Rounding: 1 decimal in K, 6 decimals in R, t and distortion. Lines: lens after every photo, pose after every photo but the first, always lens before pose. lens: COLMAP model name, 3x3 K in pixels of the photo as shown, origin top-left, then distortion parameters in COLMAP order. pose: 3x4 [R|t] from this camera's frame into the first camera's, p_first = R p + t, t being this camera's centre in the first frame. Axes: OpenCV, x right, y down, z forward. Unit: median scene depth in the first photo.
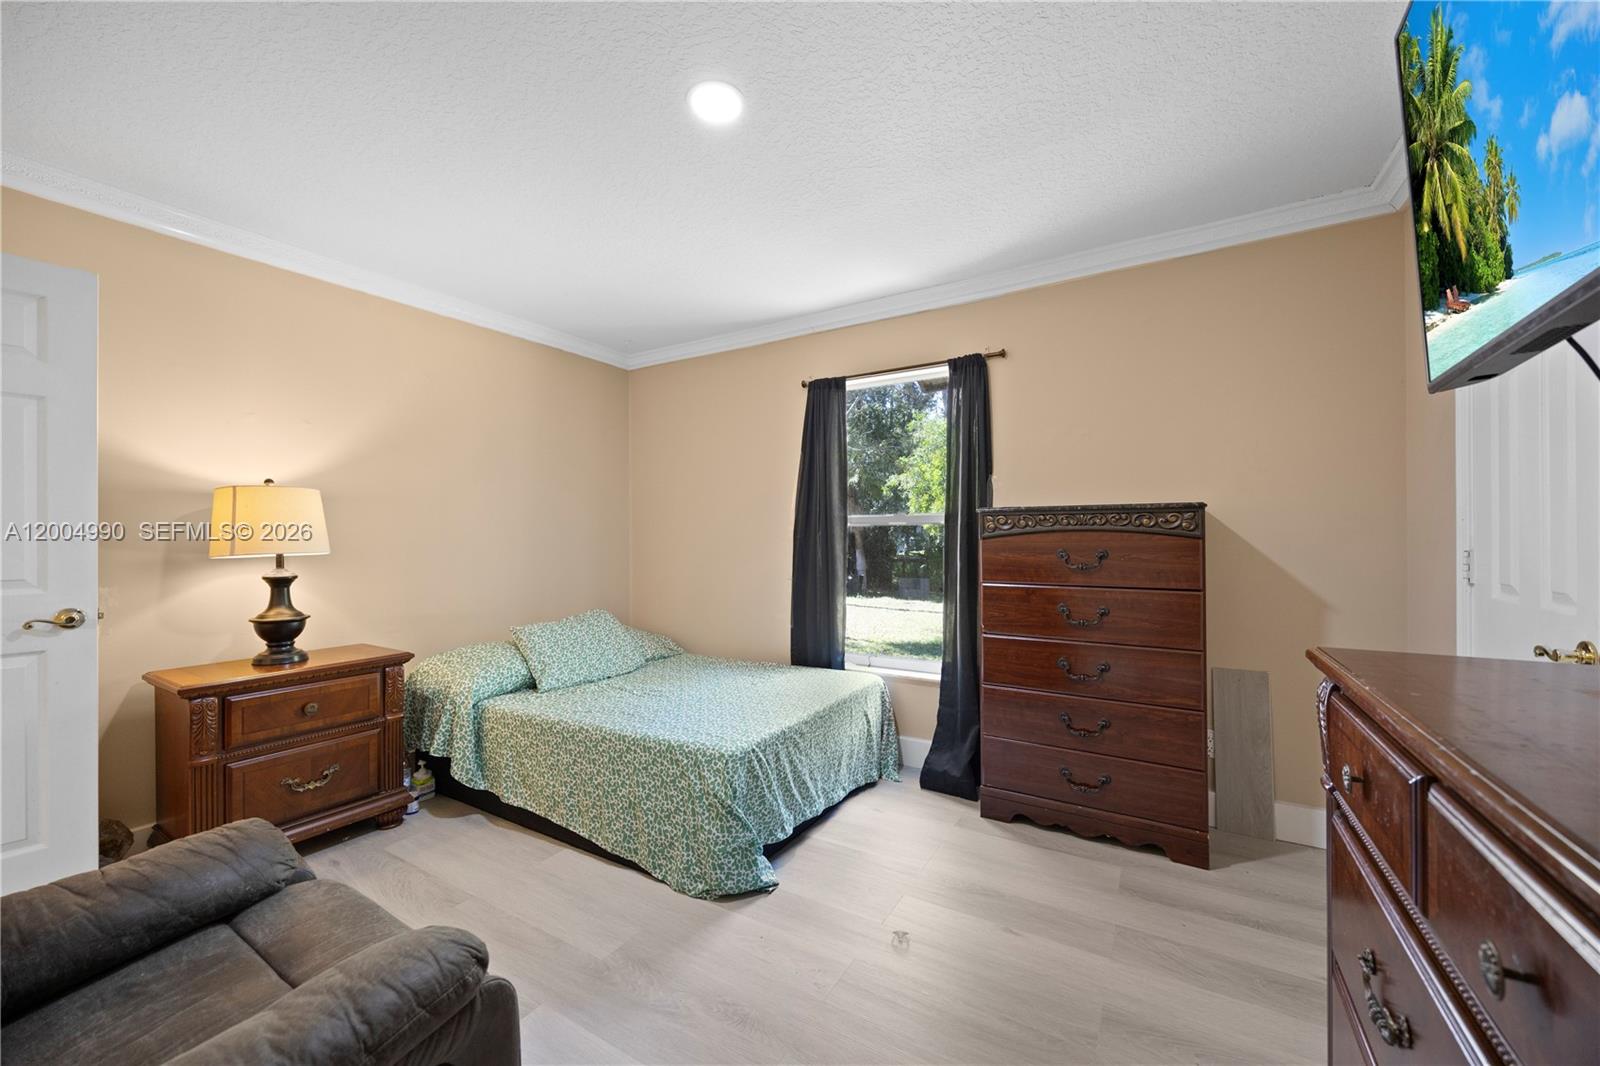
lens RADIAL K [[611.2, 0, 799.5], [0, 611.2, 522.8], [0, 0, 1]] dist [-0.000286, -0.000115]
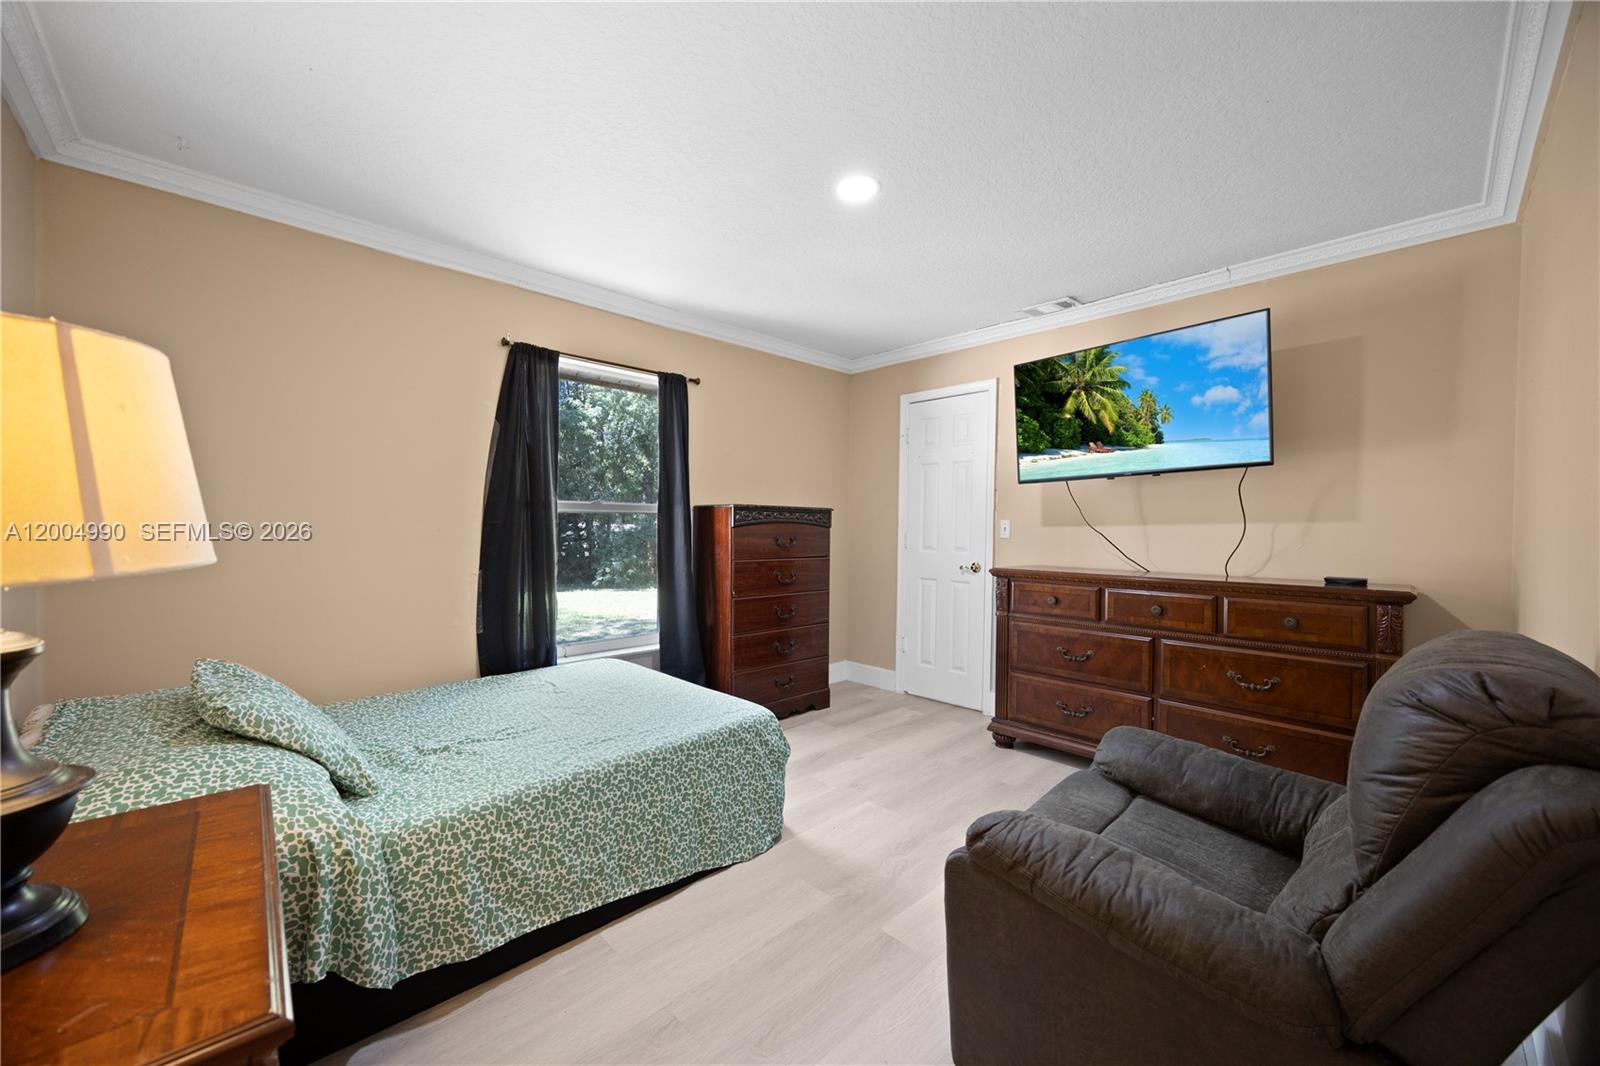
lens RADIAL K [[611.2, 0, 799.5], [0, 611.2, 522.8], [0, 0, 1]] dist [-0.000286, -0.000115]
pose [[0.255796, 0.012656, 0.966648, -0.984900], [-0.030923, 0.999510, -0.004903, 0.019131], [-0.966236, -0.028637, 0.256062, 0.541549]]
